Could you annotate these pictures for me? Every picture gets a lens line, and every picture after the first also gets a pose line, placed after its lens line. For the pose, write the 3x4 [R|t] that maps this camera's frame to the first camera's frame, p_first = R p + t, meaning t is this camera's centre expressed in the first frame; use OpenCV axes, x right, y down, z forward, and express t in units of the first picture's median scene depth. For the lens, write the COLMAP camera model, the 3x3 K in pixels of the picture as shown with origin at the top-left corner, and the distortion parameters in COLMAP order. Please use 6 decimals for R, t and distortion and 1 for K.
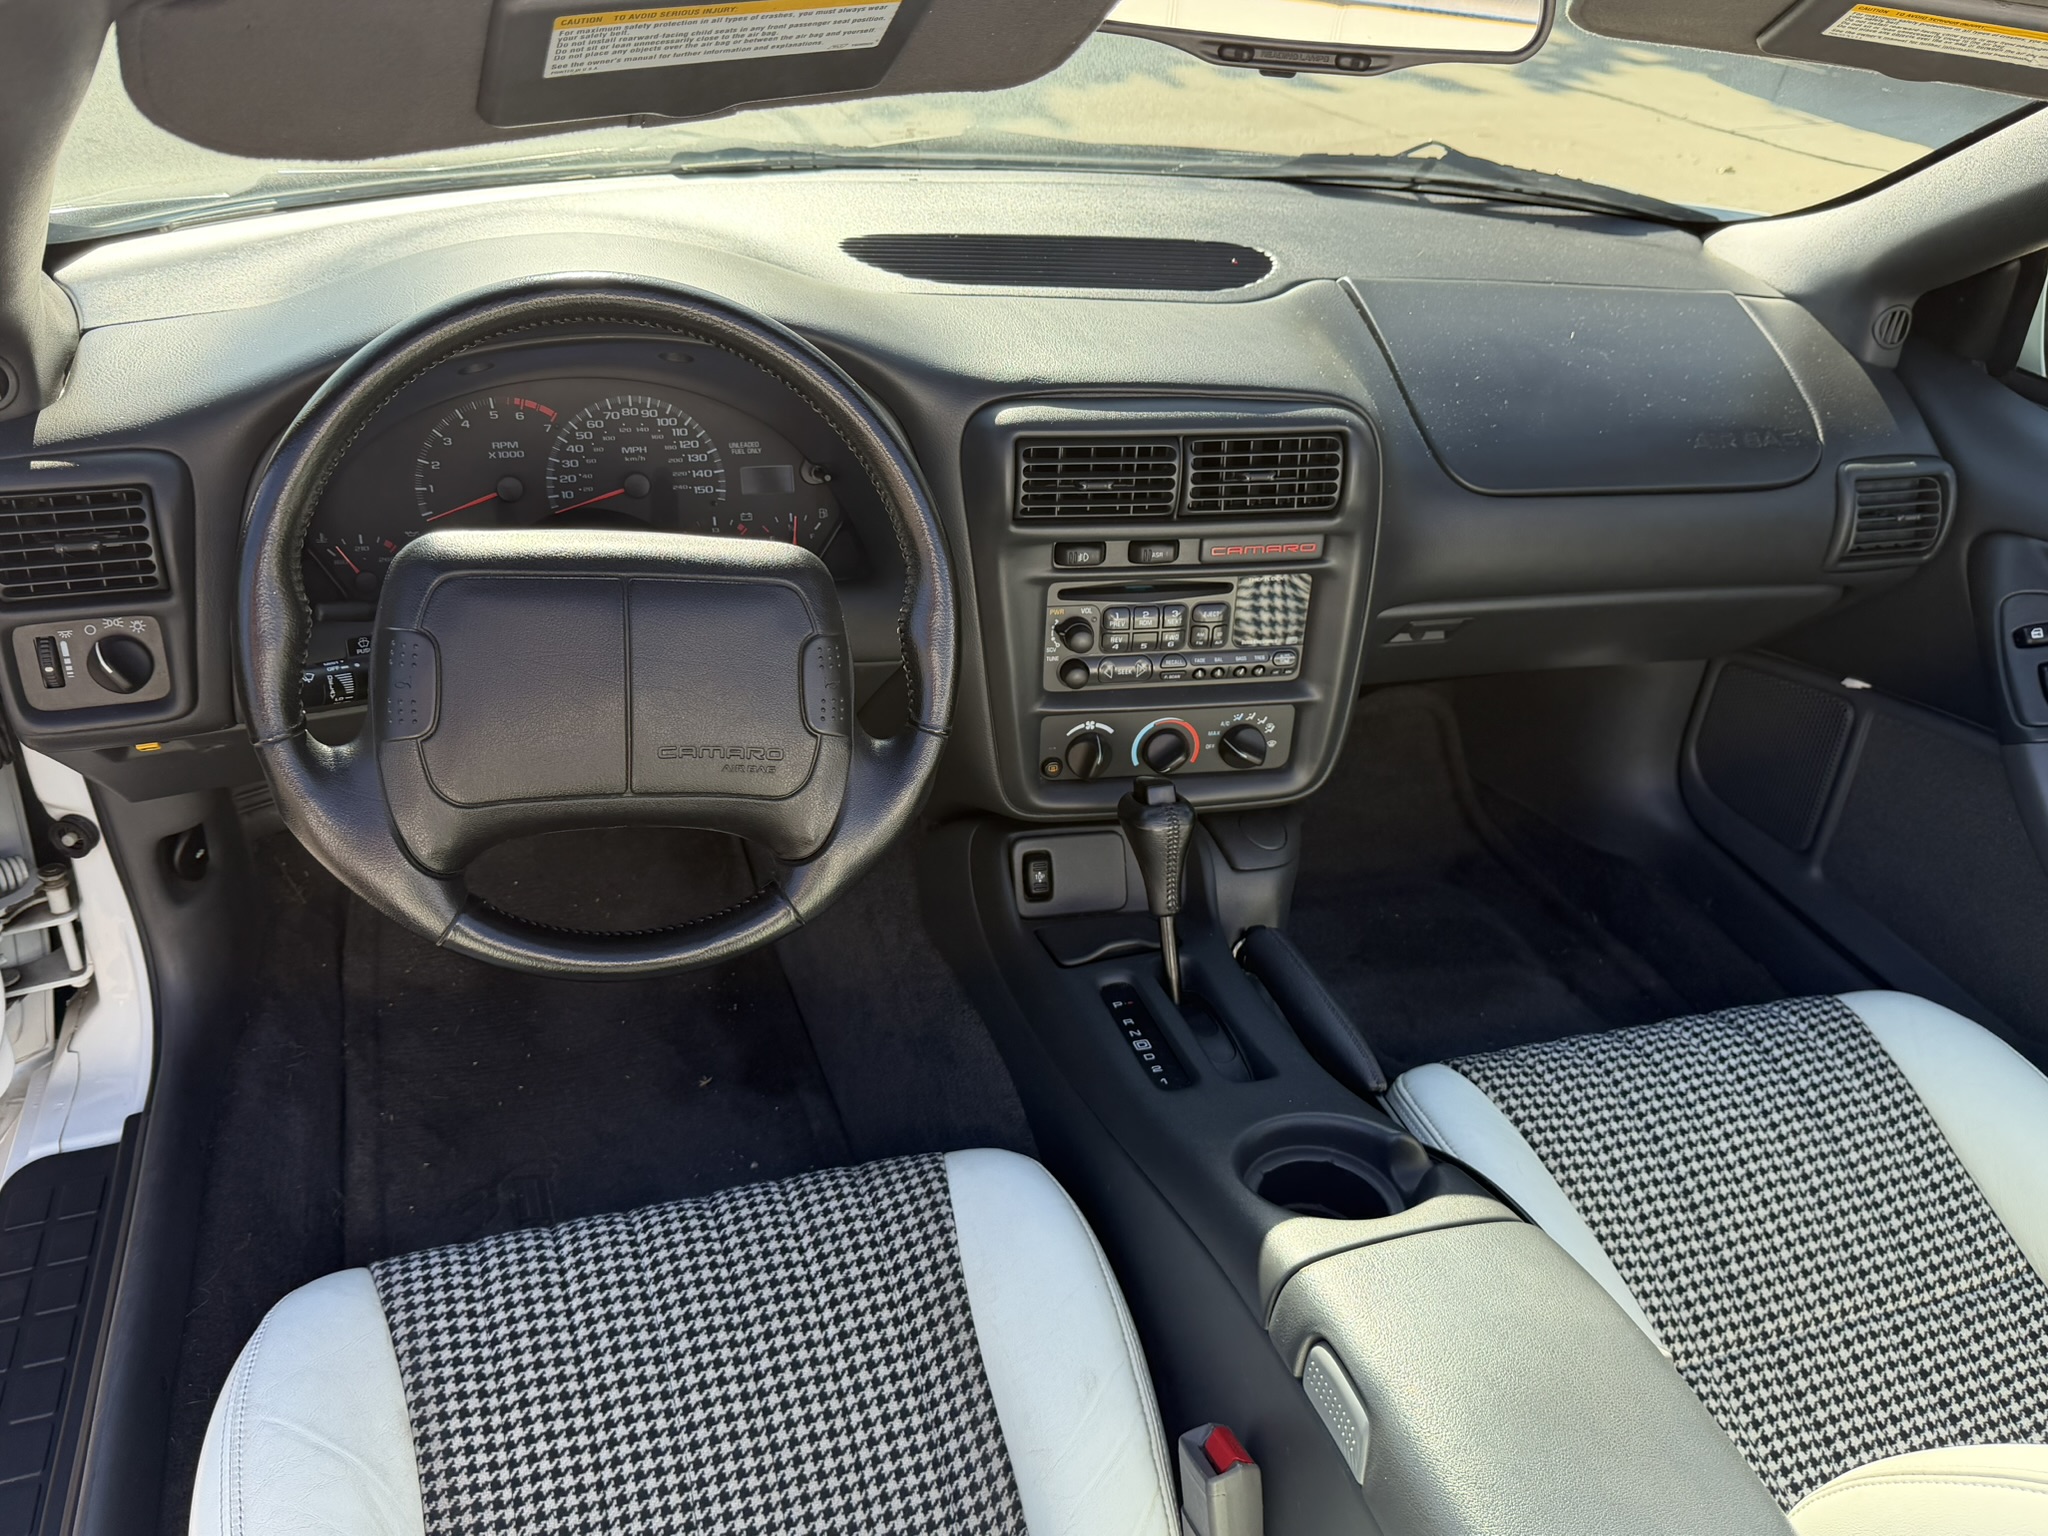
lens RADIAL K [[1564.3, 0, 1017.5], [0, 1564.3, 783.0], [0, 0, 1]] dist [-0.003285, -0.005690]
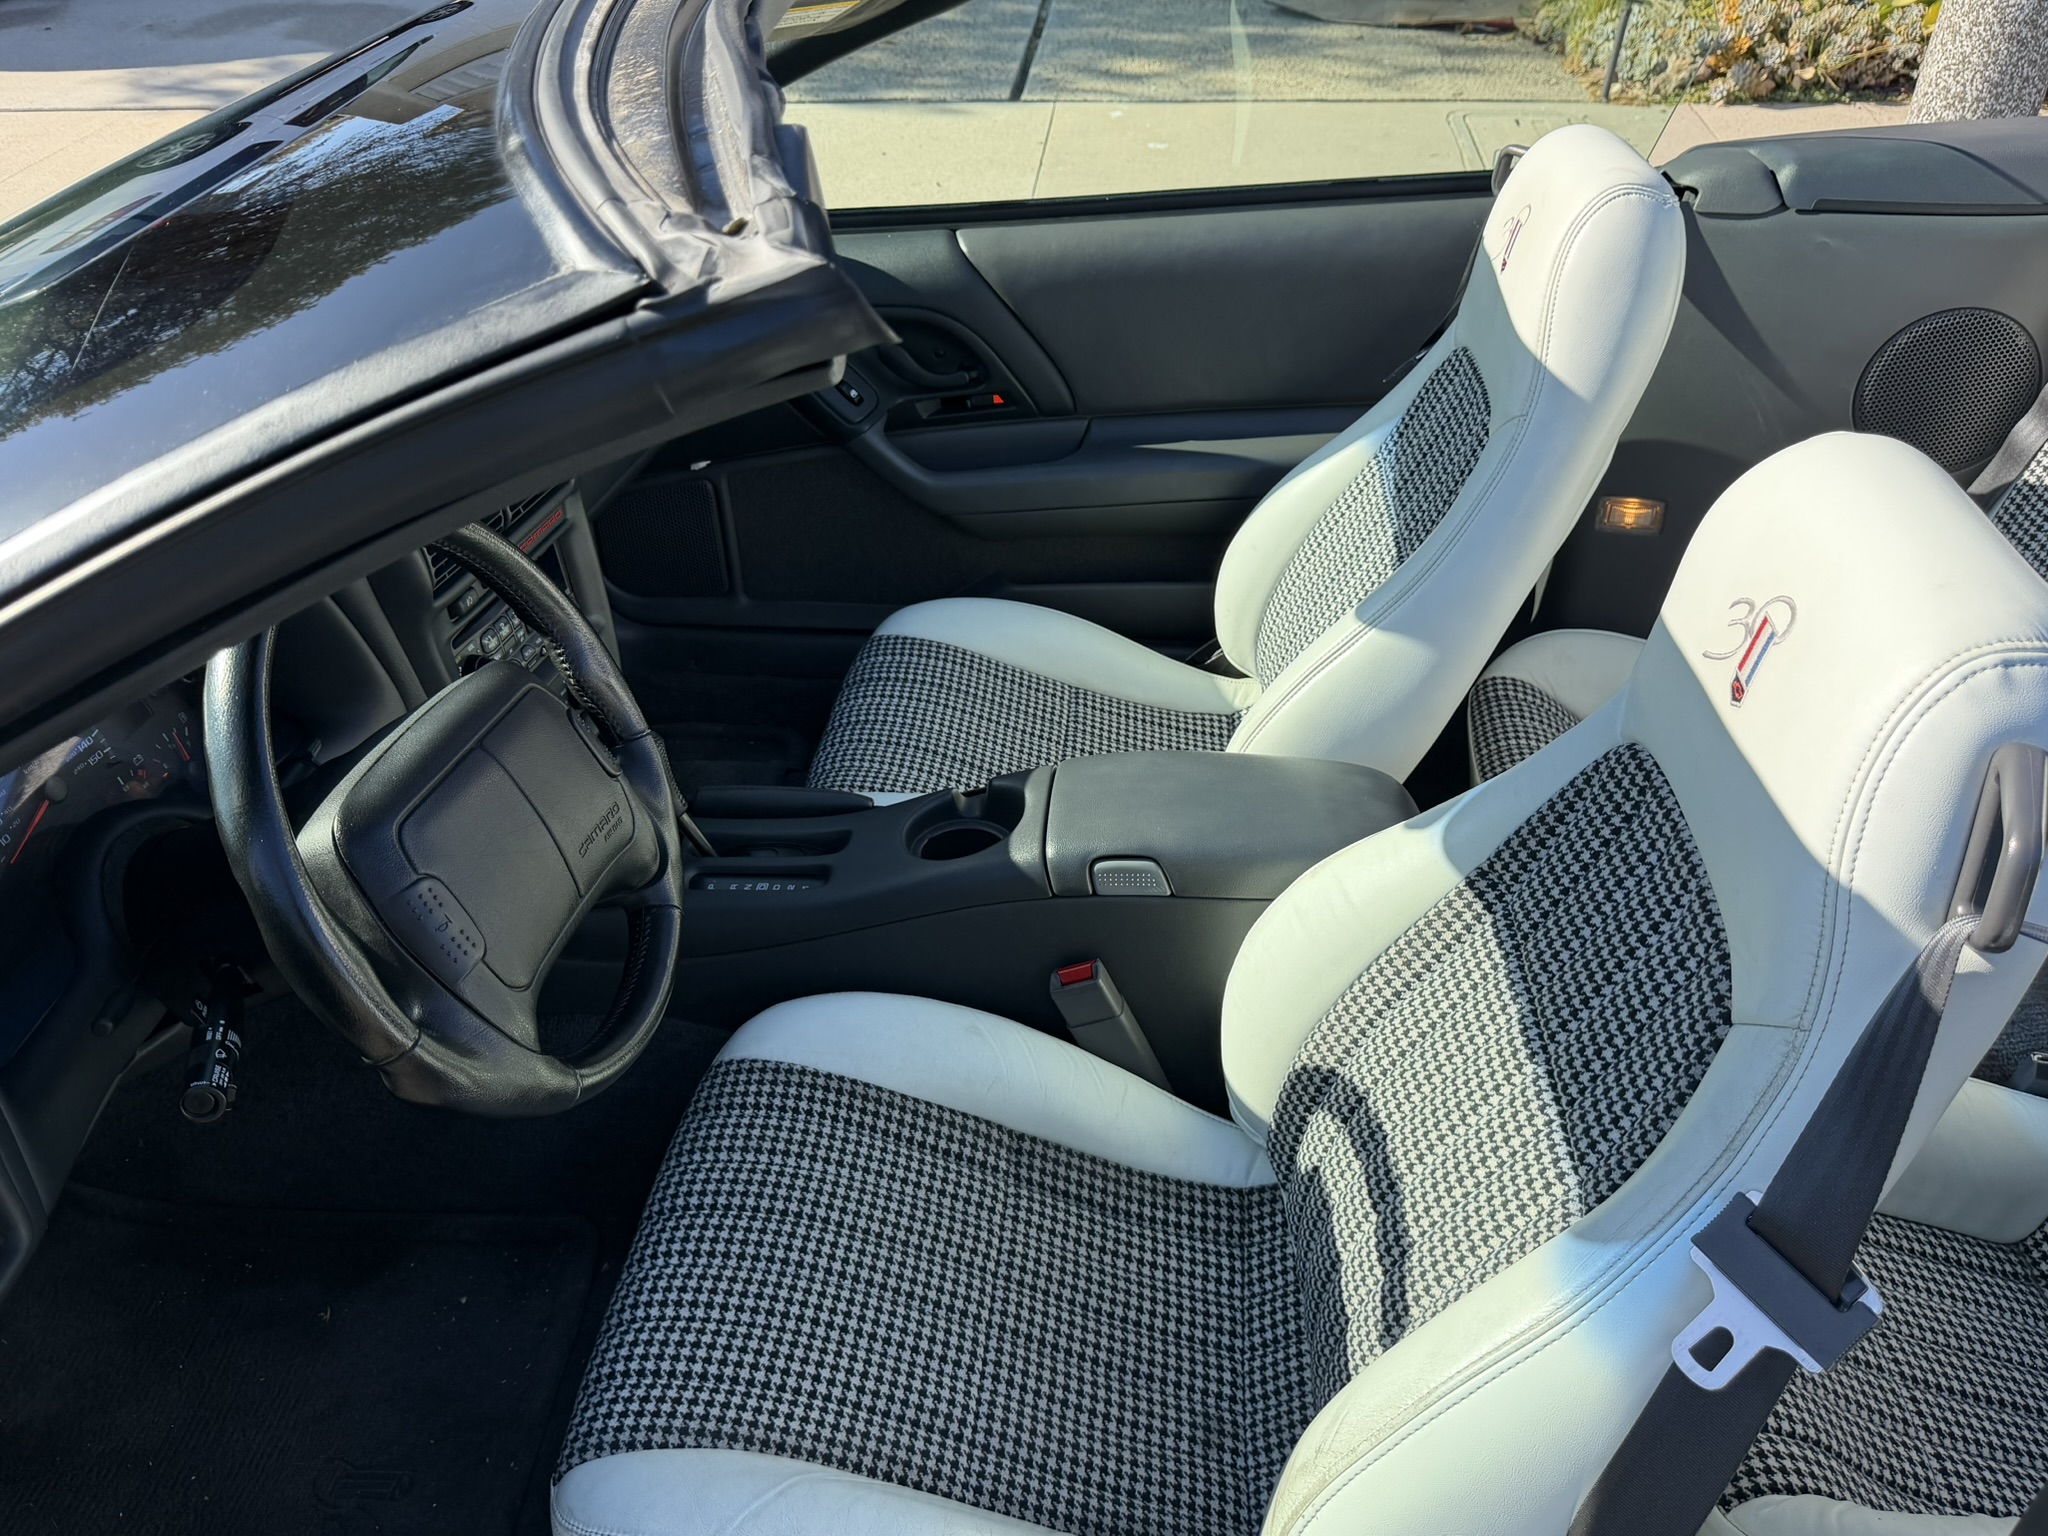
lens RADIAL K [[1564.3, 0, 1017.5], [0, 1564.3, 783.0], [0, 0, 1]] dist [-0.003285, -0.005690]
pose [[0.387475, -0.559252, 0.732872, -0.650274], [0.513210, 0.791254, 0.332465, -0.194214], [-0.765819, 0.247295, 0.593604, 0.041250]]
